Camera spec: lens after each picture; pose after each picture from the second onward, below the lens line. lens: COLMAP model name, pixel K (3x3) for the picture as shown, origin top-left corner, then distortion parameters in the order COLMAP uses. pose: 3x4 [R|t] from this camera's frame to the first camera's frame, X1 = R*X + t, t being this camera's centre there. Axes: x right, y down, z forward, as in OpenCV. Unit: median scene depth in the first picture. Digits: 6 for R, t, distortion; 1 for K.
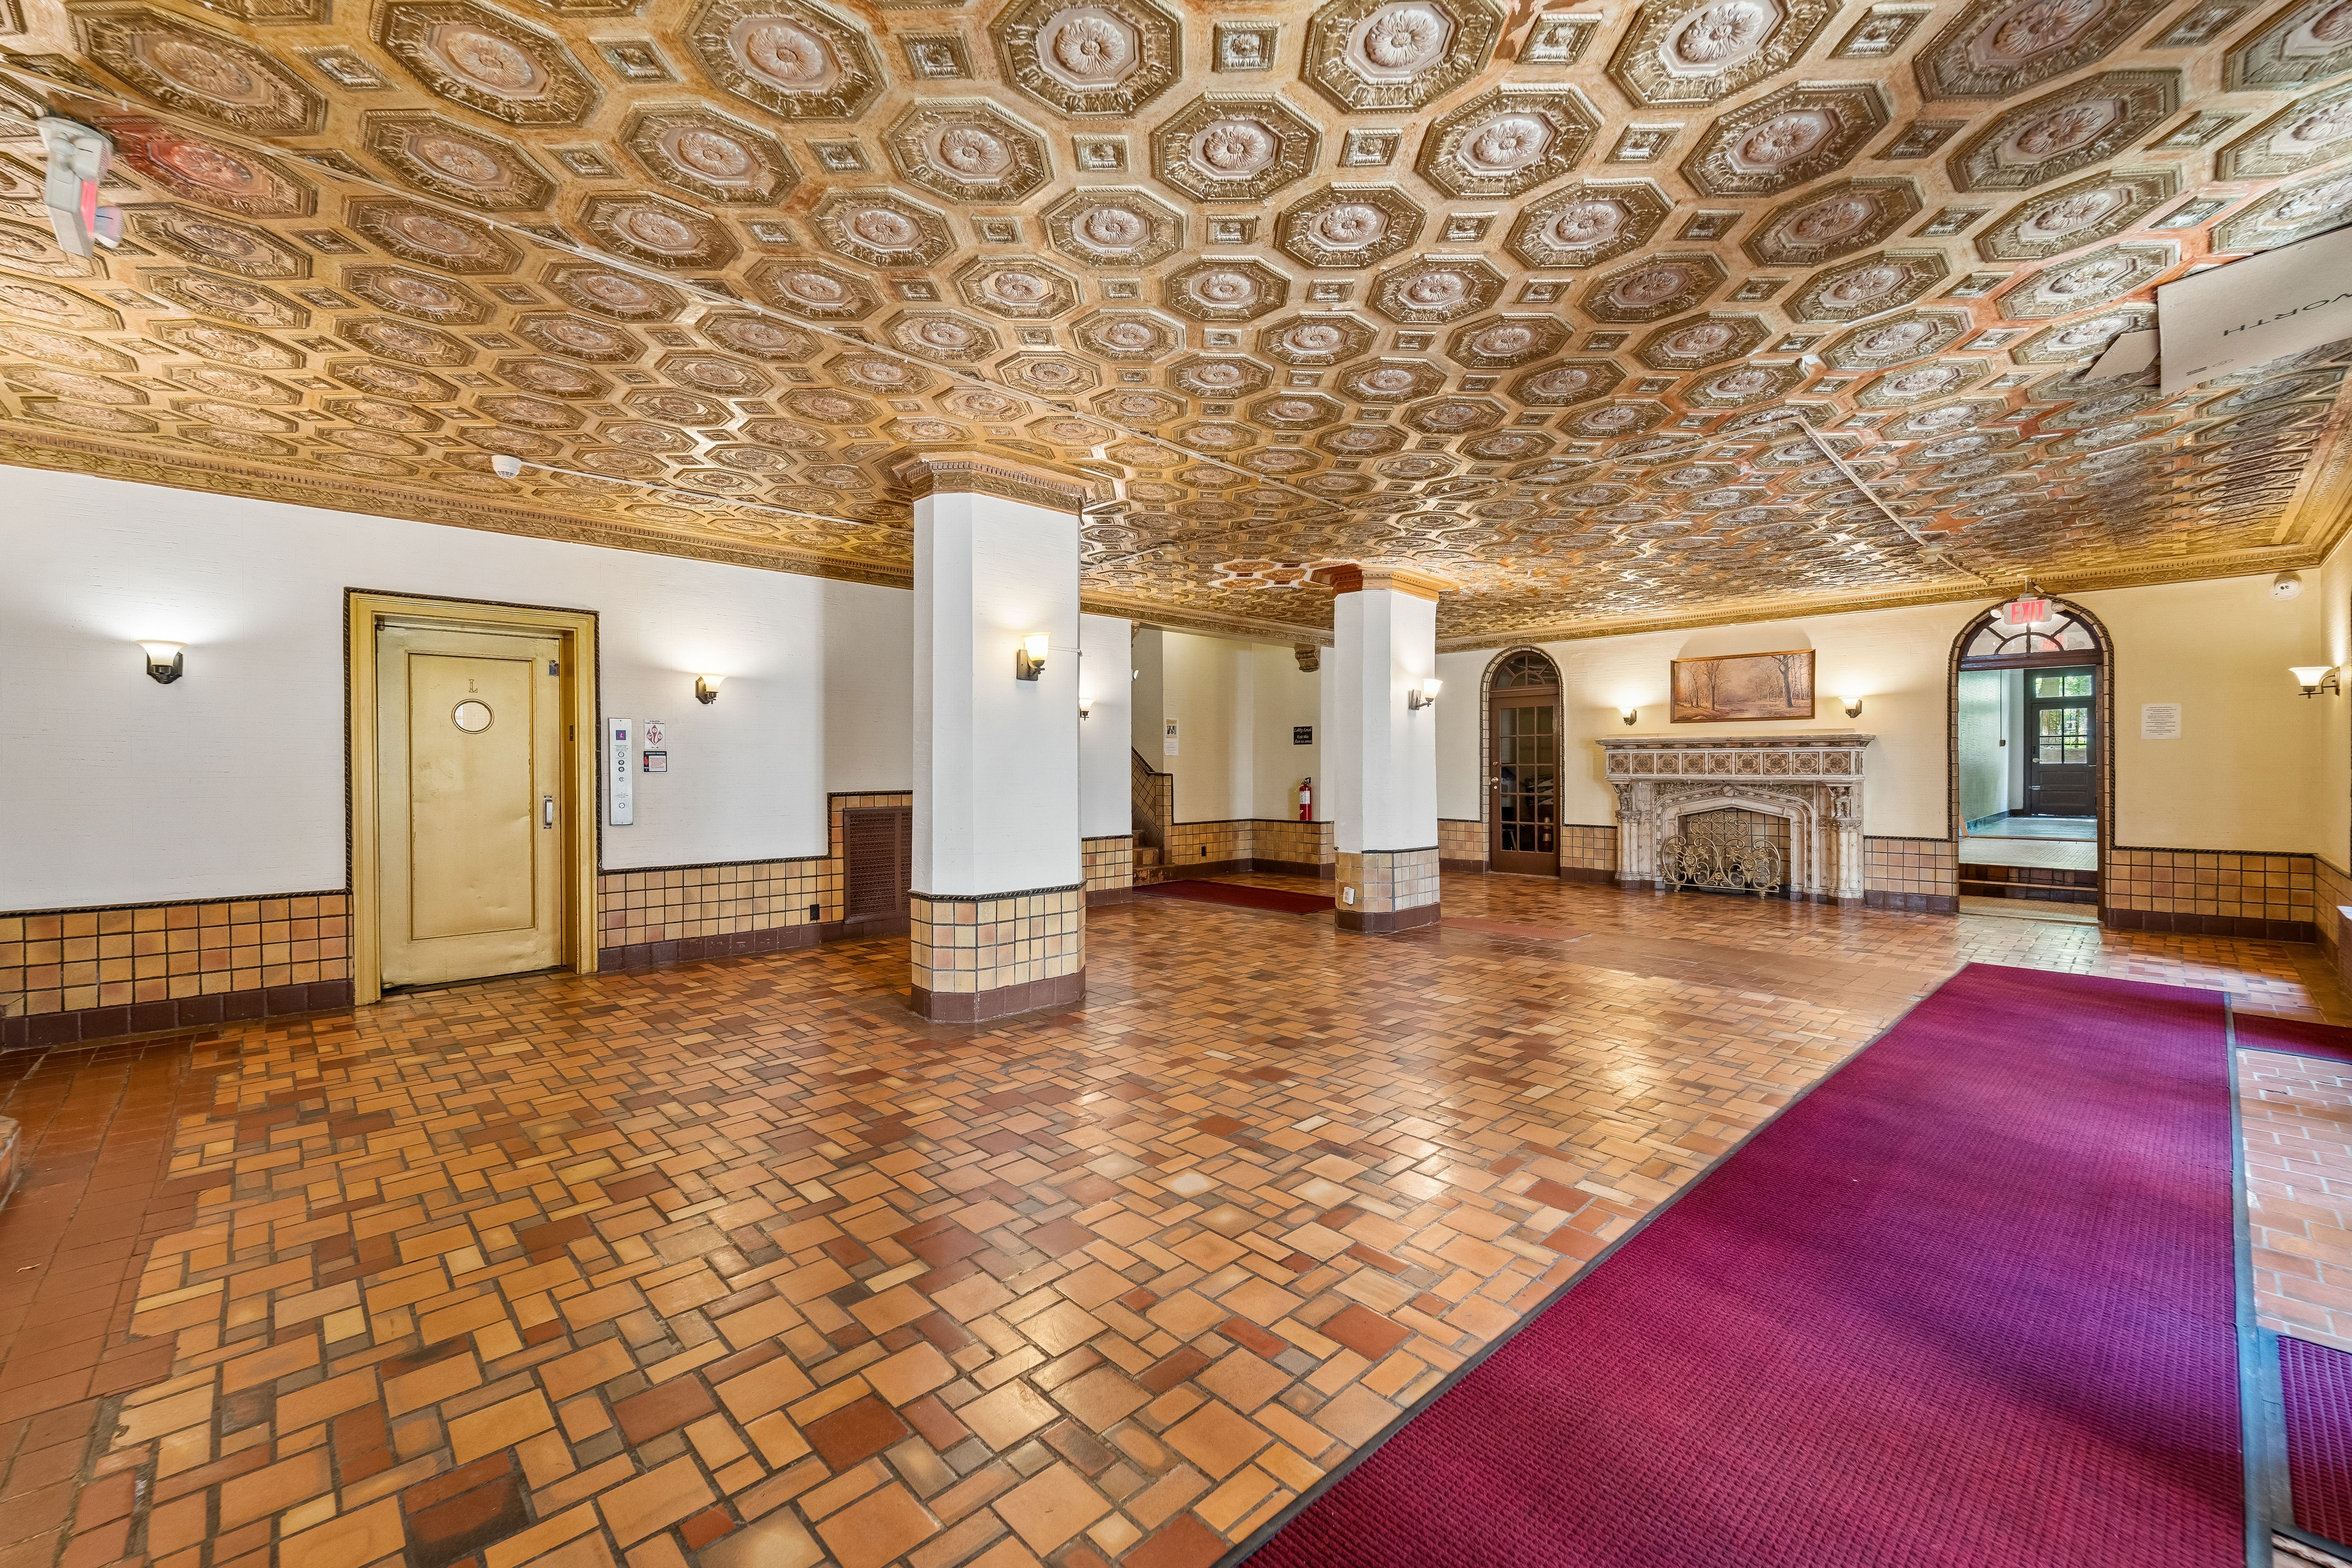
lens RADIAL K [[951.4, 0, 1161.6], [0, 951.4, 773.7], [0, 0, 1]] dist [0.000757, -0.000511]
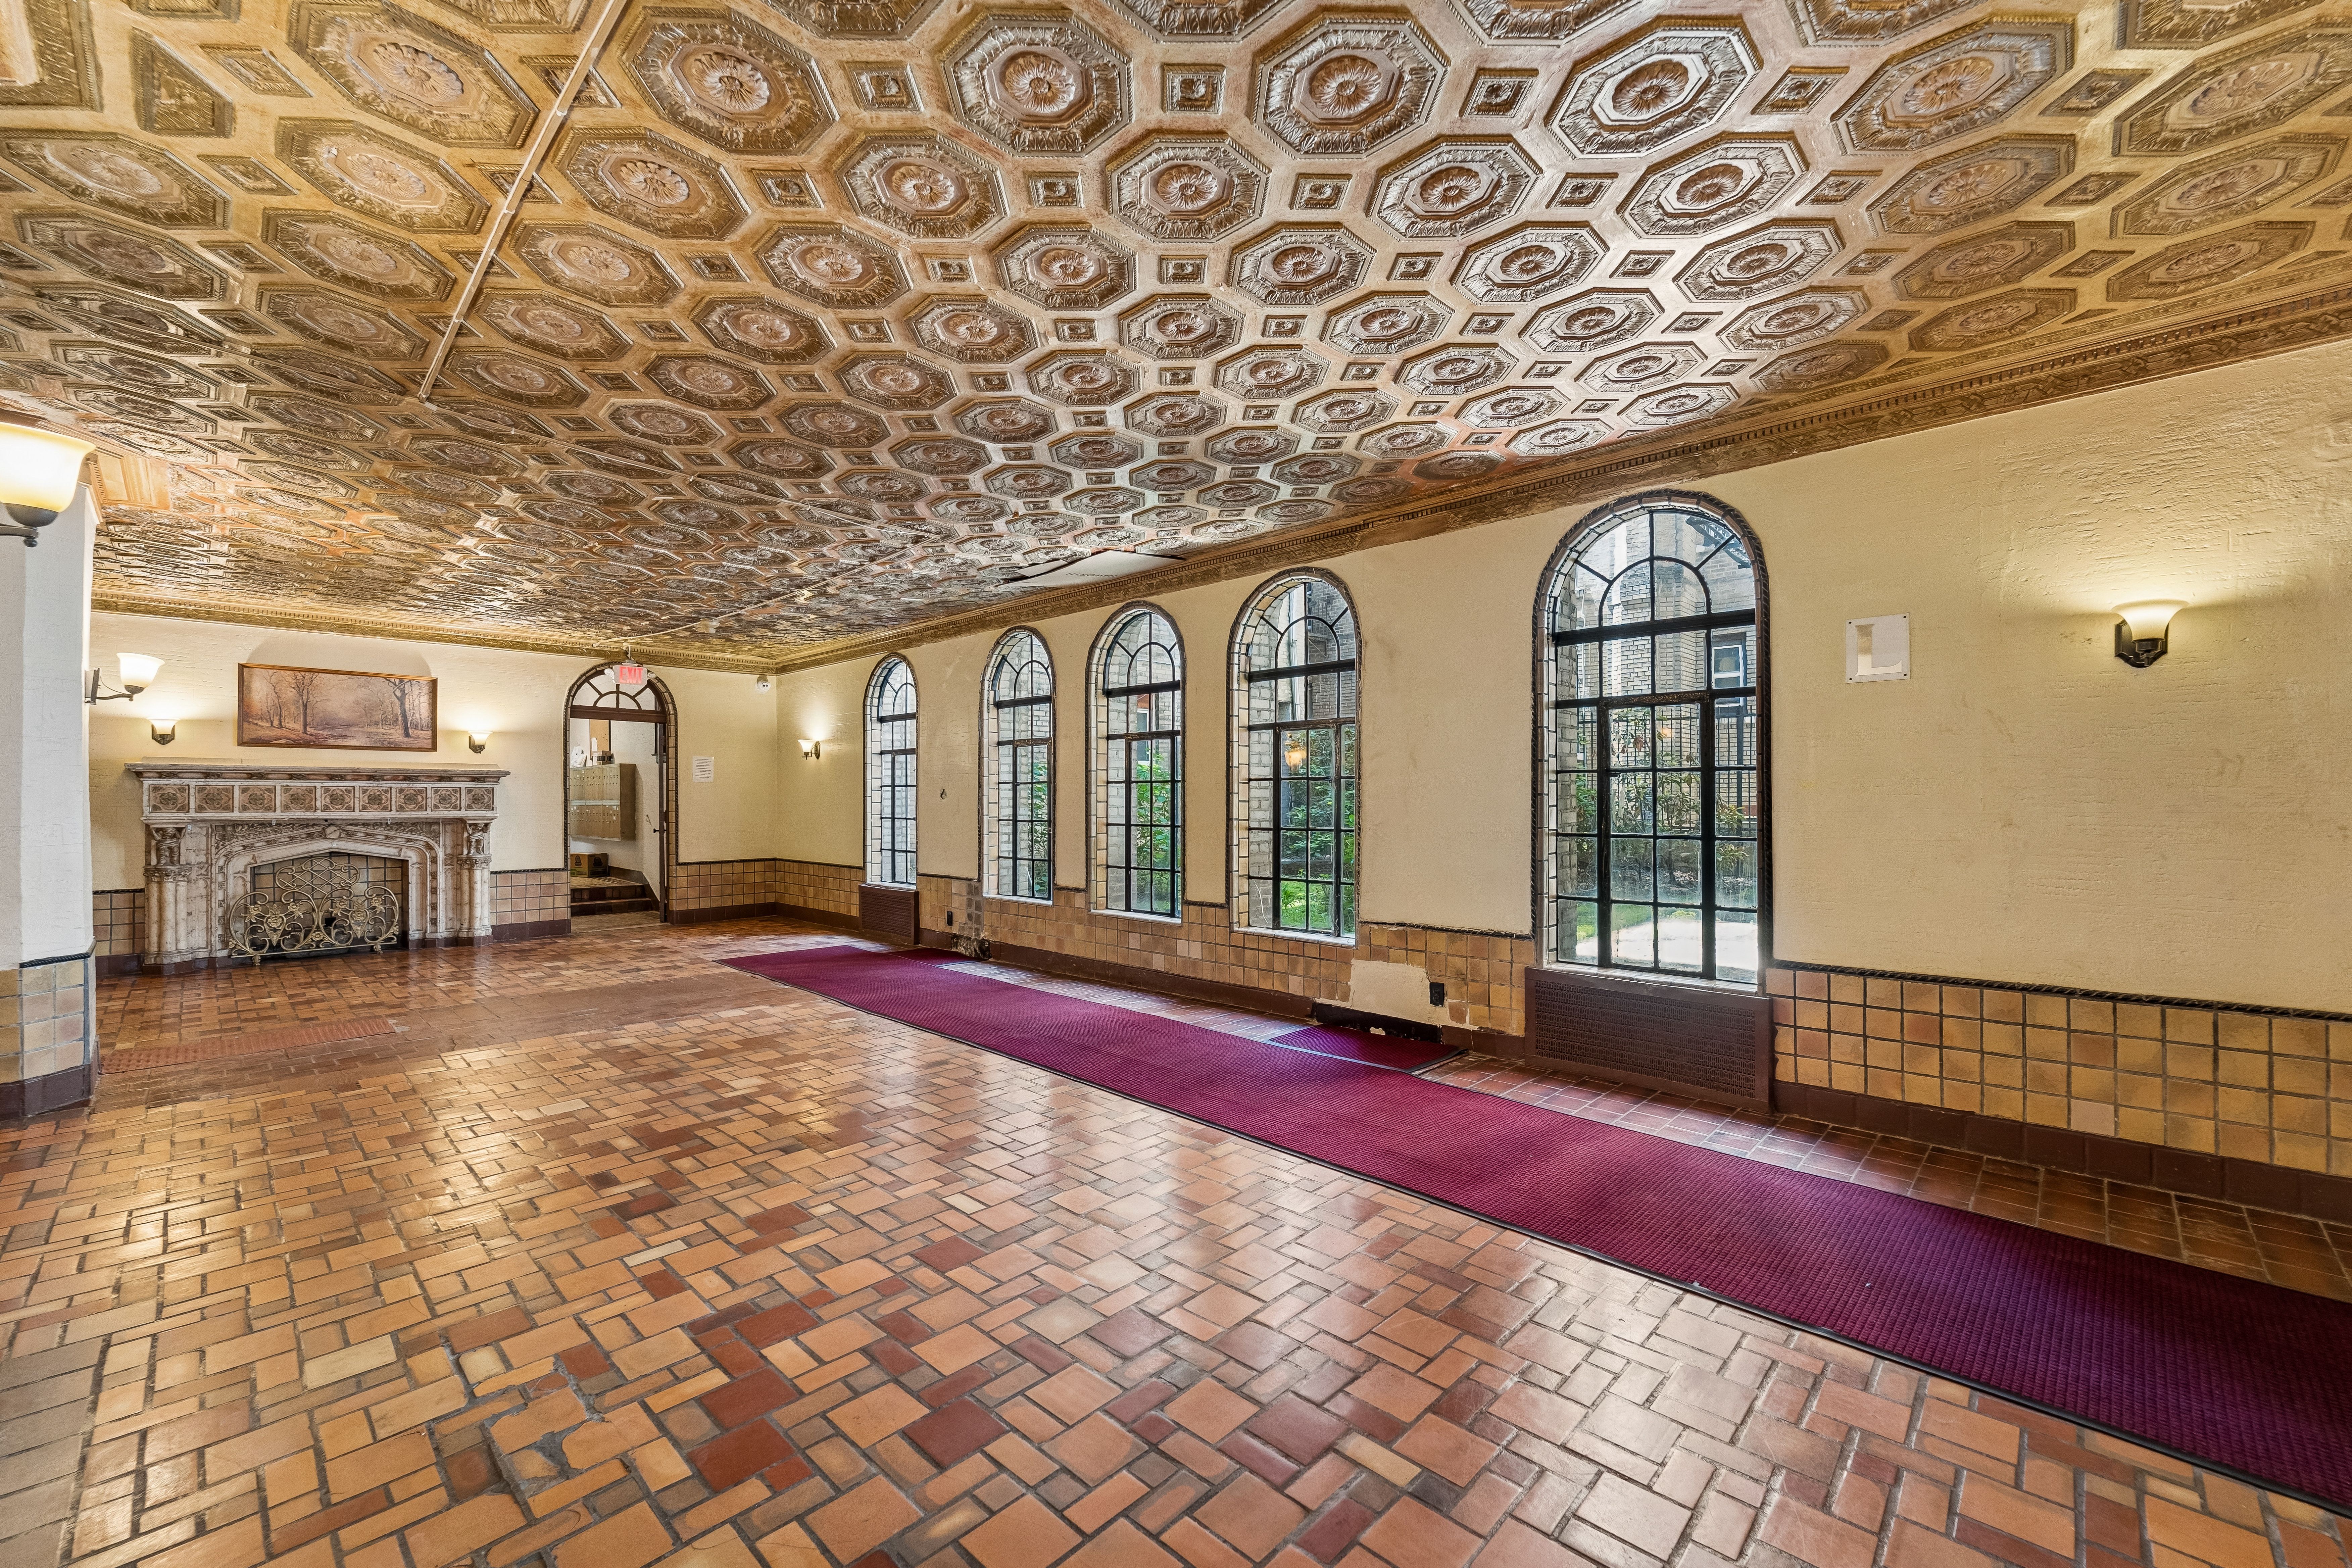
lens RADIAL K [[951.4, 0, 1161.6], [0, 951.4, 773.7], [0, 0, 1]] dist [0.000757, -0.000511]
pose [[-0.052663, 0.029791, 0.998168, -0.302522], [0.009453, 0.999525, -0.029333, -0.001669], [-0.998568, 0.007891, -0.052919, 0.347678]]
